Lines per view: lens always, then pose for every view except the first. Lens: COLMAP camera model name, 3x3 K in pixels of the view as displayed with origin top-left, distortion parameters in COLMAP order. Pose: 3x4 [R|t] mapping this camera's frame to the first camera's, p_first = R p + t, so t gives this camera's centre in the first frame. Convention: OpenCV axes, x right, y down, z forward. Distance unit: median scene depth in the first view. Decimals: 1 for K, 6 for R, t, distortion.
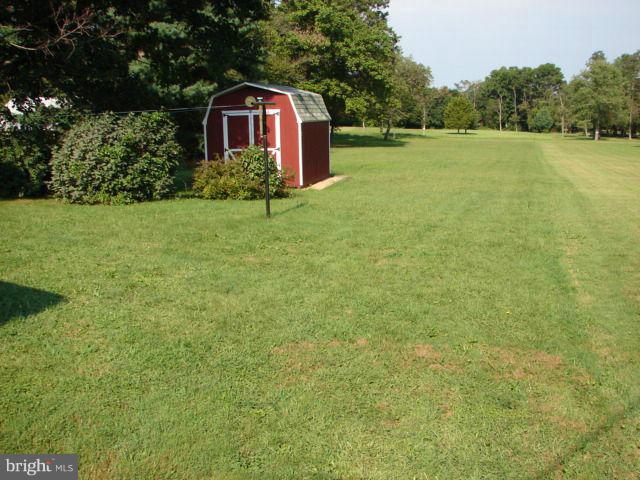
lens RADIAL K [[718.3, 0, 320.0], [0, 718.3, 240.0], [0, 0, 1]] dist [-0.247195, 0.318700]
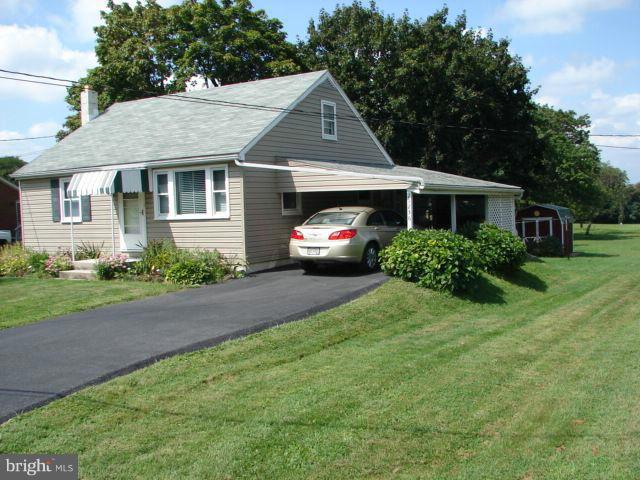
lens RADIAL K [[718.3, 0, 320.0], [0, 718.3, 240.0], [0, 0, 1]] dist [-0.247195, 0.318700]
pose [[0.965260, -0.005019, -0.261244, -0.043244], [-0.030012, 0.991069, -0.129931, 0.039622], [0.259563, 0.133258, 0.956488, -0.268145]]
